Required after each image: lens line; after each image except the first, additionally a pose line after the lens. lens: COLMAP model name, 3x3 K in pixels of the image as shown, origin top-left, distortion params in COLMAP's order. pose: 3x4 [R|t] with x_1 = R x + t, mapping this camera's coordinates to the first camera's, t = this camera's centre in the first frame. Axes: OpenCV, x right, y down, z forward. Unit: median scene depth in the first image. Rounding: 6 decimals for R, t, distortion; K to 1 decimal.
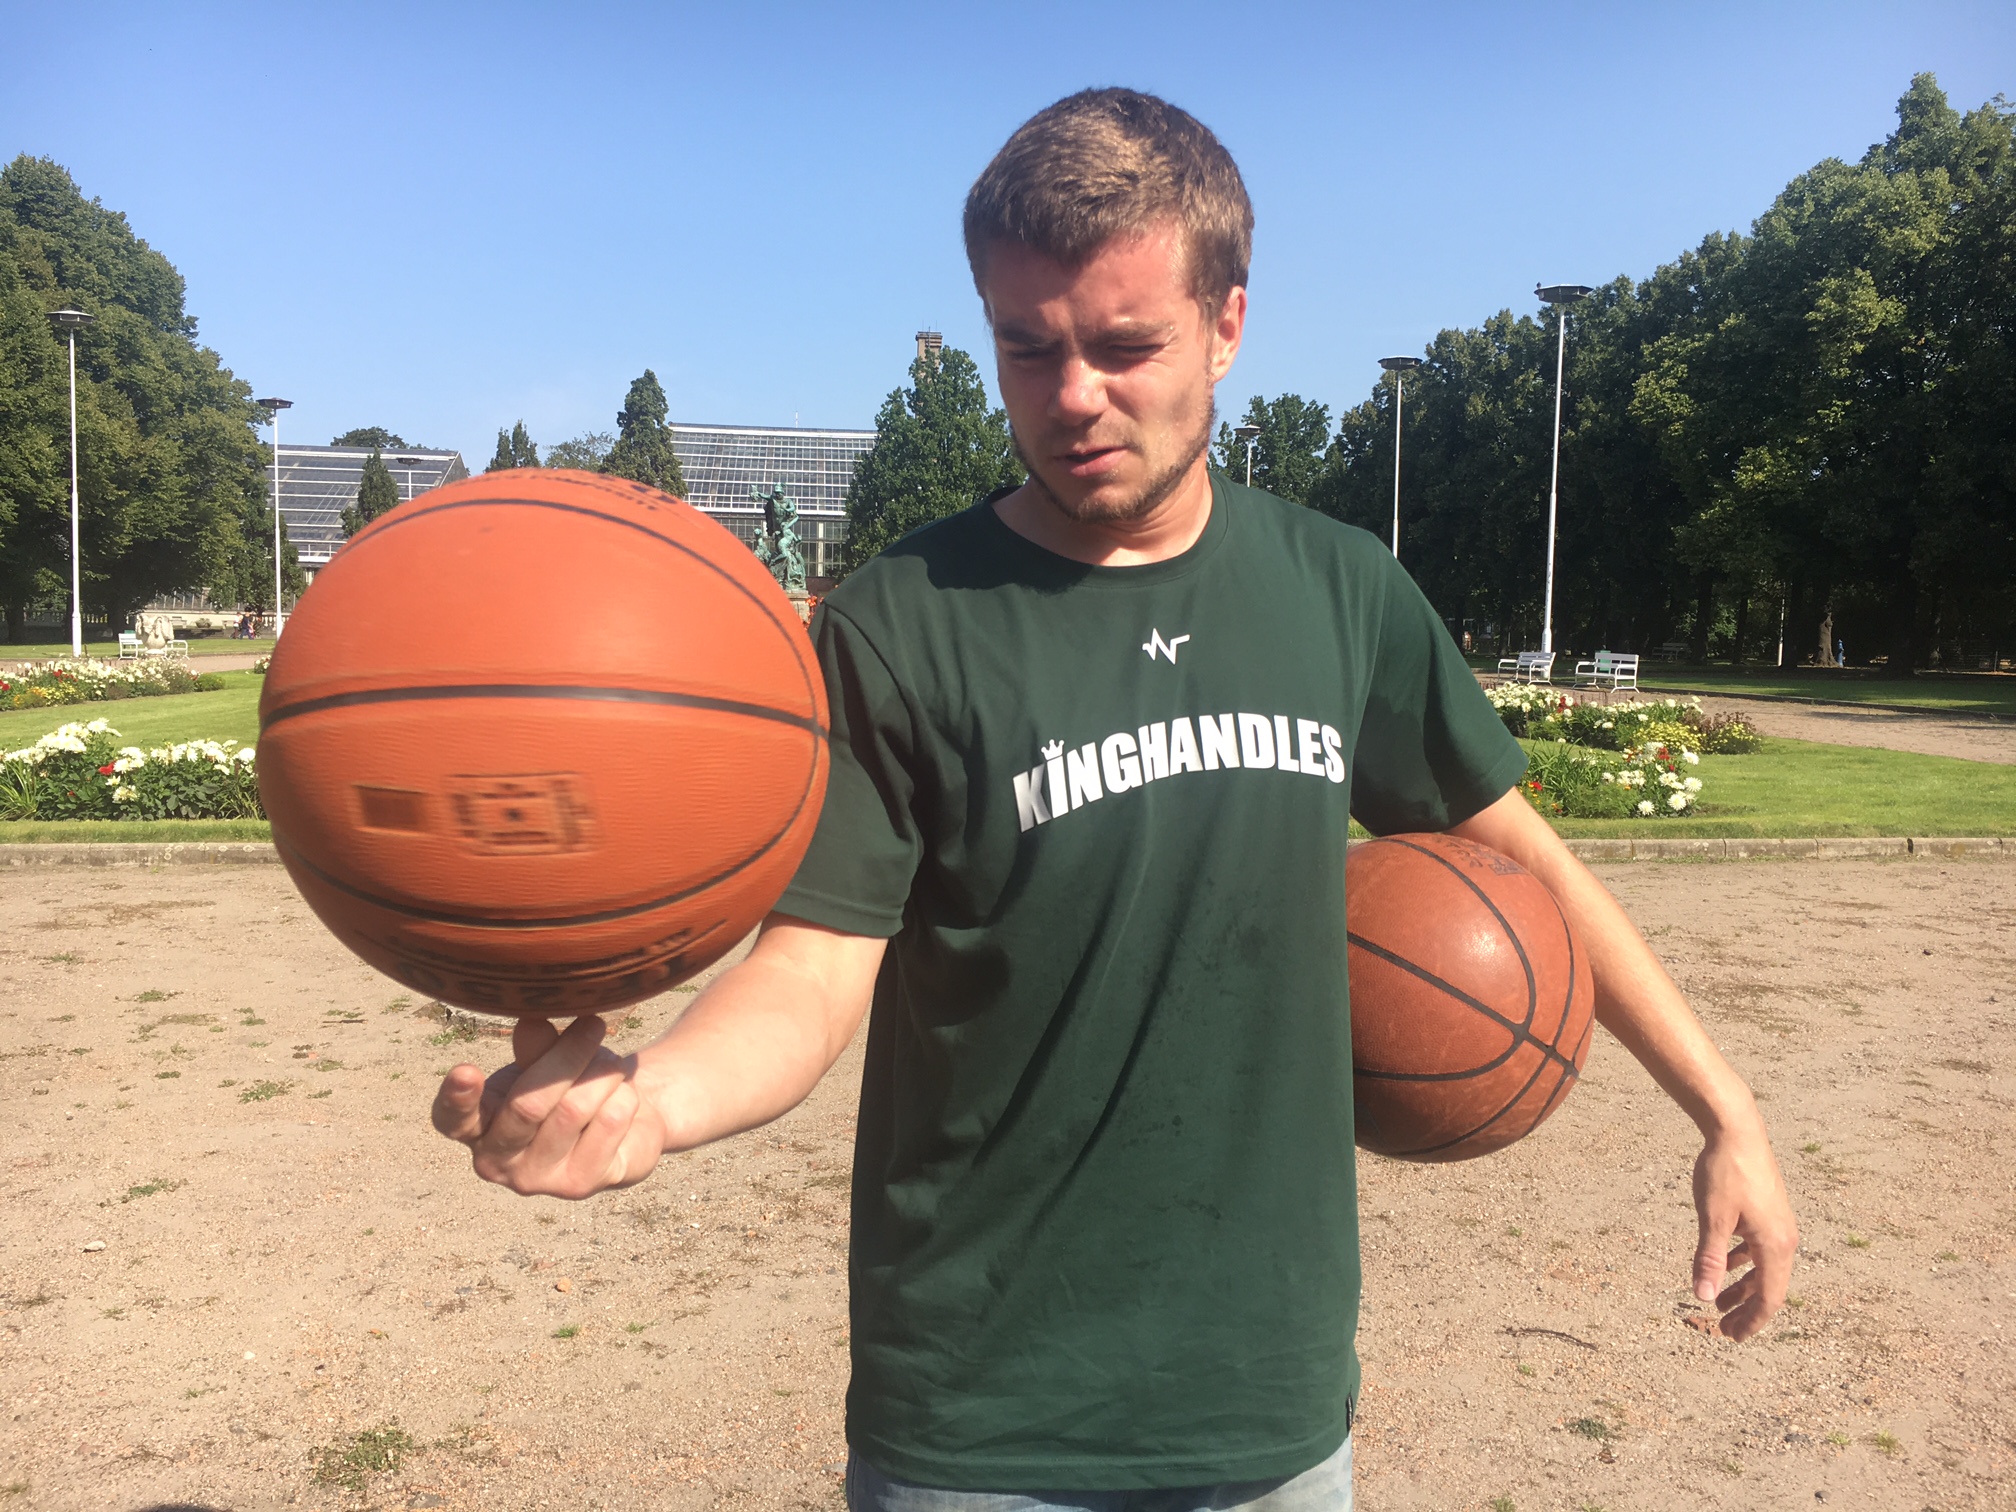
lens RADIAL K [[1716.3, 0, 997.0], [0, 1716.3, 747.2], [0, 0, 1]] dist [0.079408, -0.113127]
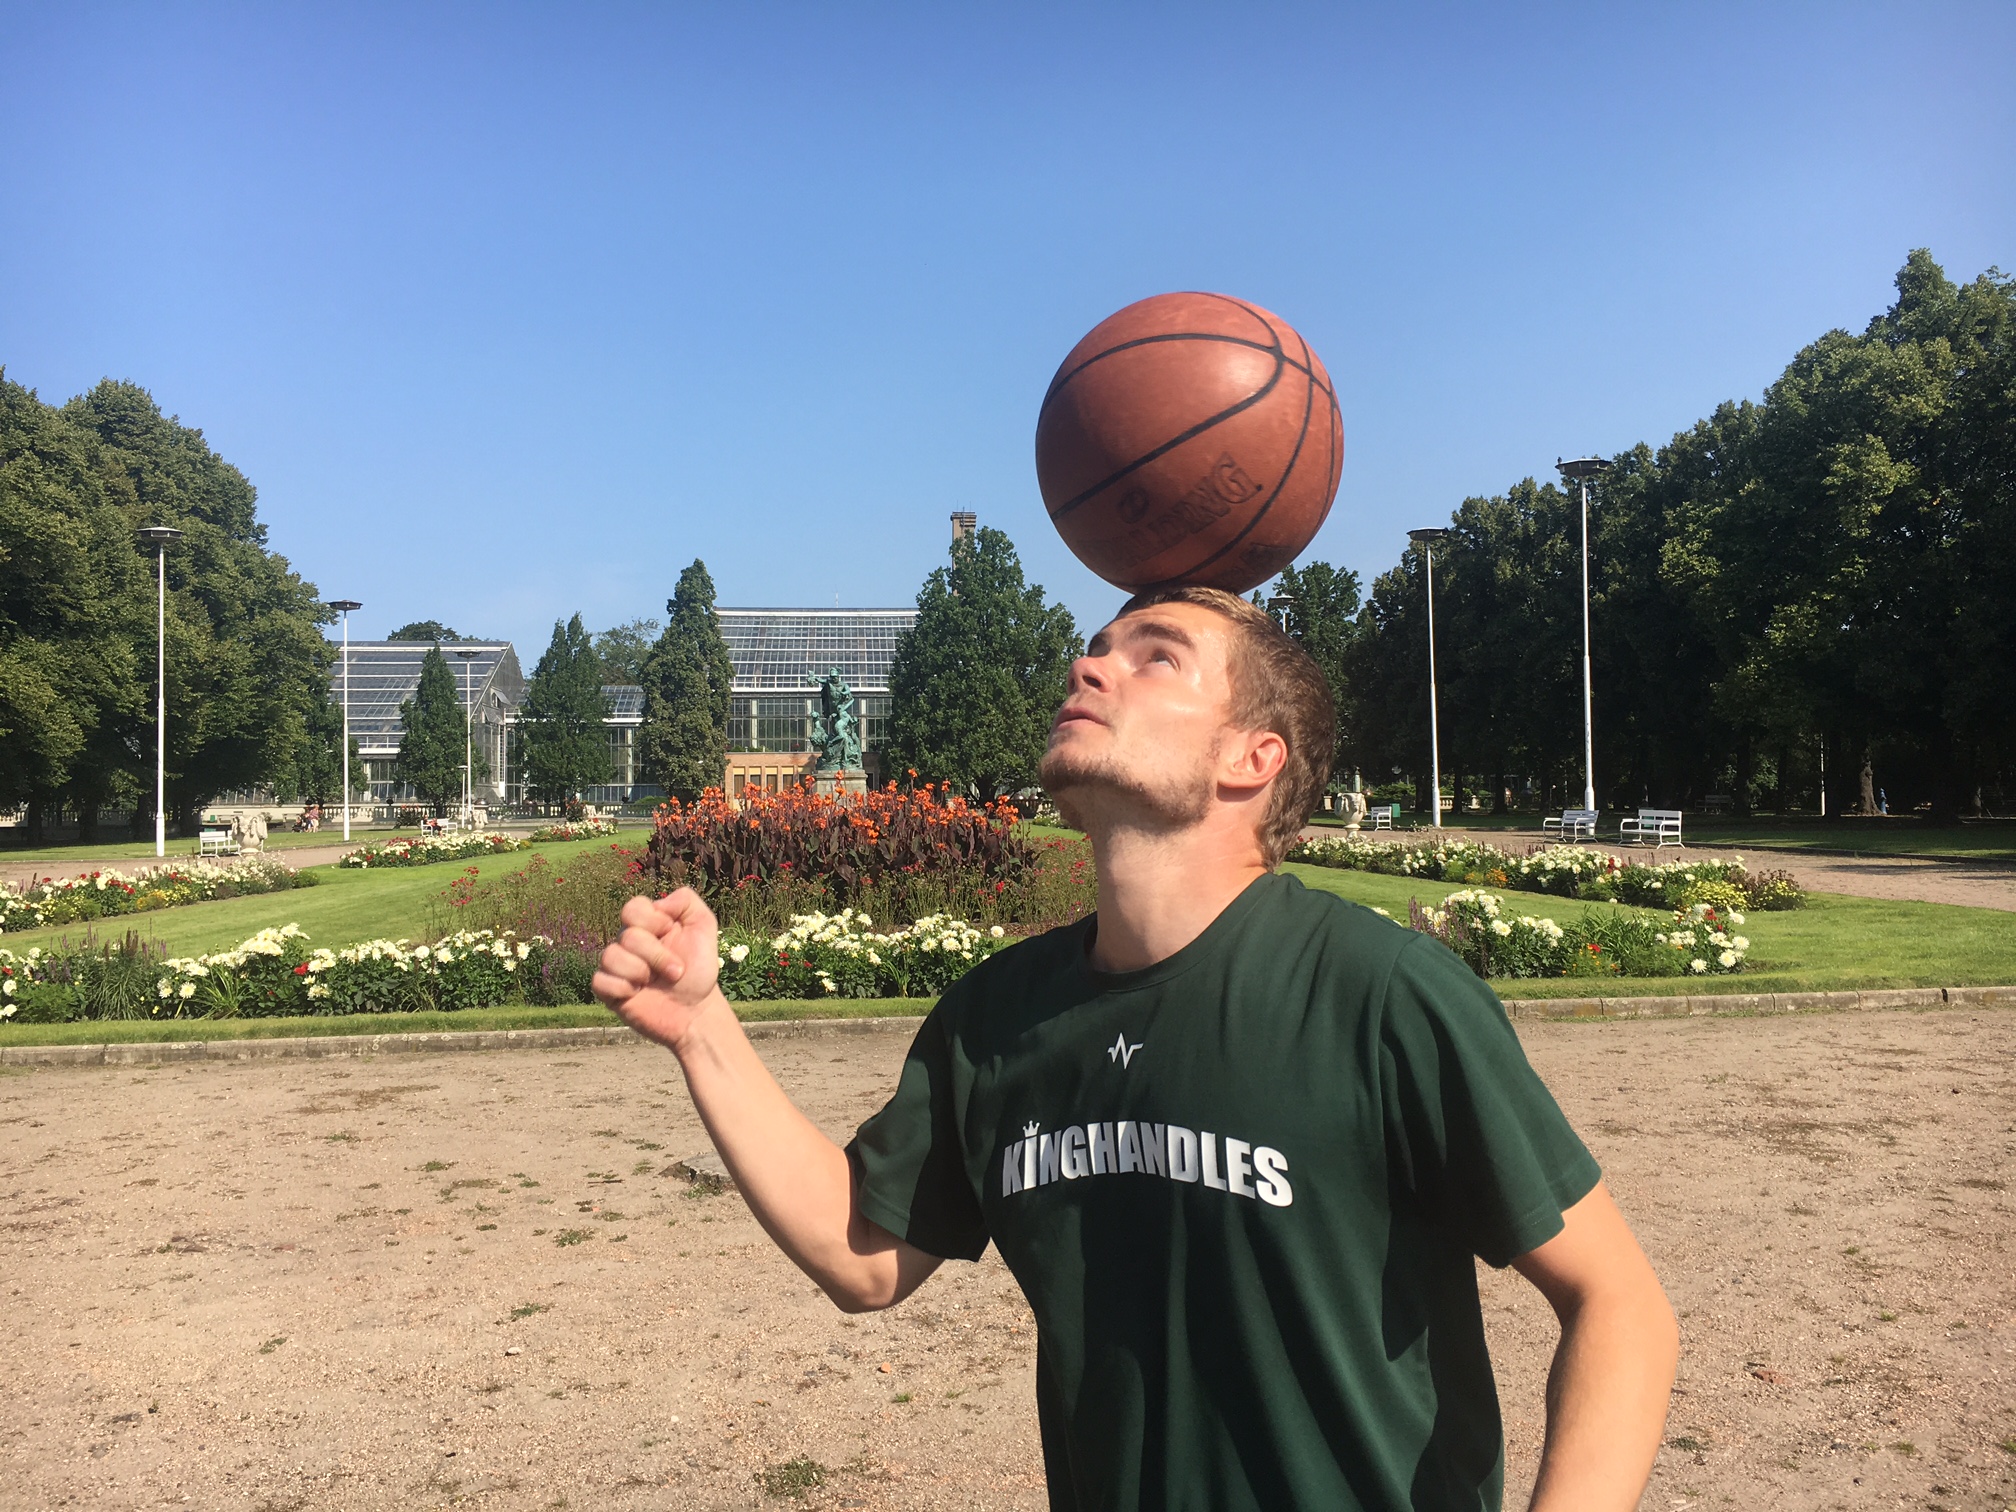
lens RADIAL K [[1713.1, 0, 1002.1], [0, 1713.1, 733.7], [0, 0, 1]] dist [0.080174, -0.115166]
pose [[0.999385, -0.030055, -0.018087, -0.023378], [0.027985, 0.994032, -0.105434, -0.004680], [0.021148, 0.104863, 0.994262, -0.064653]]
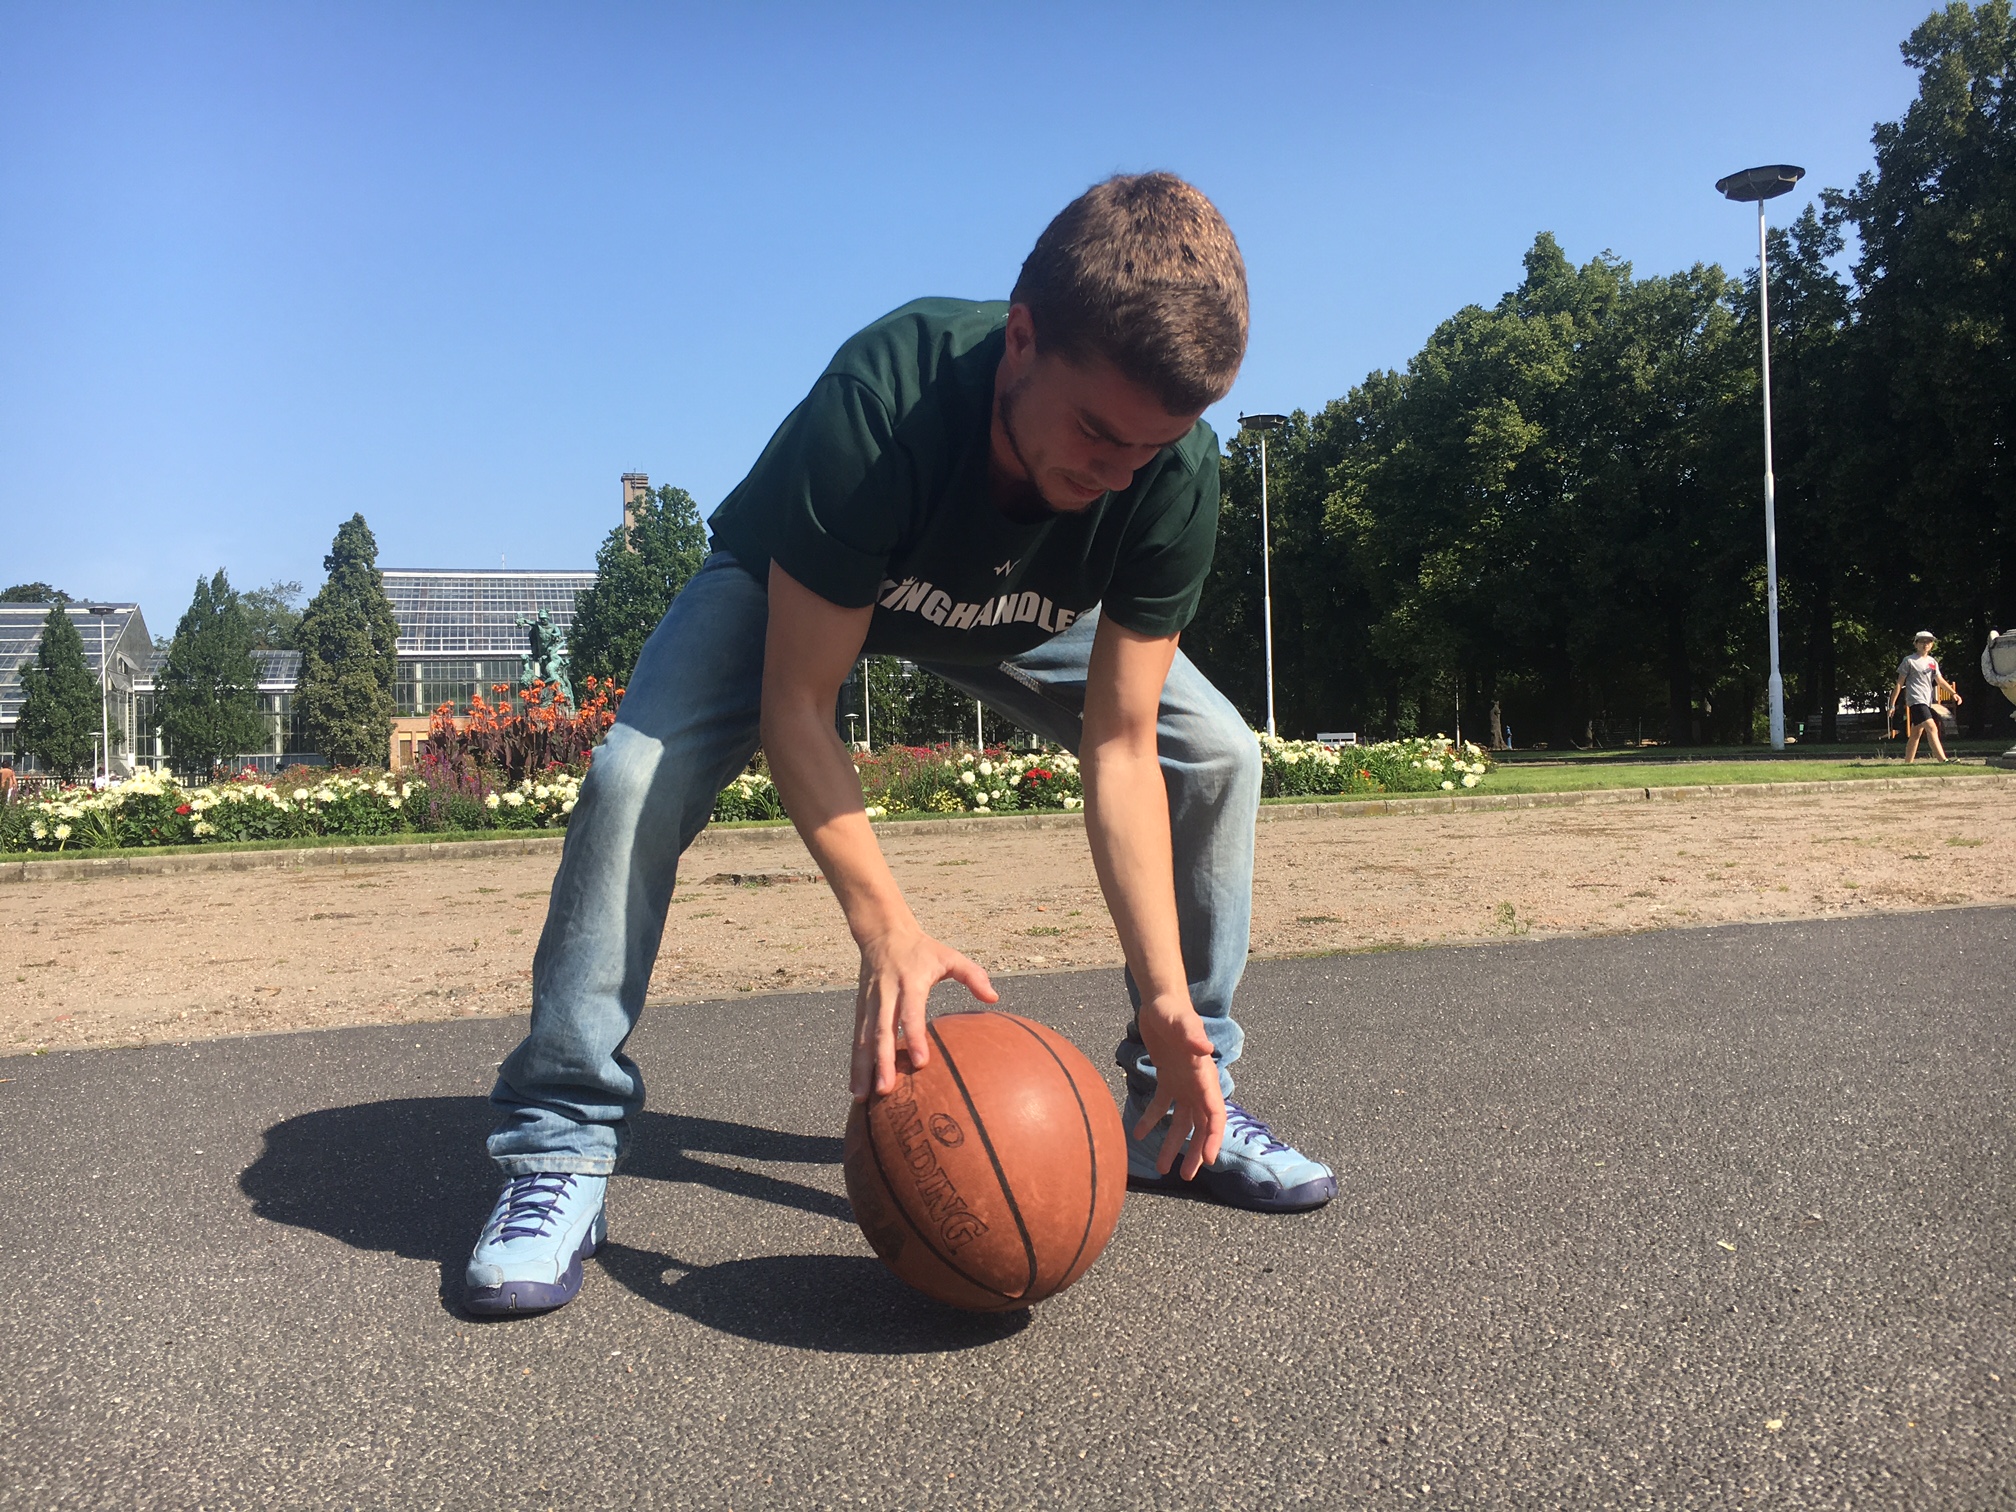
lens RADIAL K [[1704.1, 0, 1003.7], [0, 1704.1, 746.4], [0, 0, 1]] dist [0.087466, -0.123132]
pose [[0.983621, -0.044940, 0.174557, -0.107453], [0.058457, 0.995612, -0.073077, 0.051139], [-0.170507, 0.082084, 0.981932, -0.120666]]
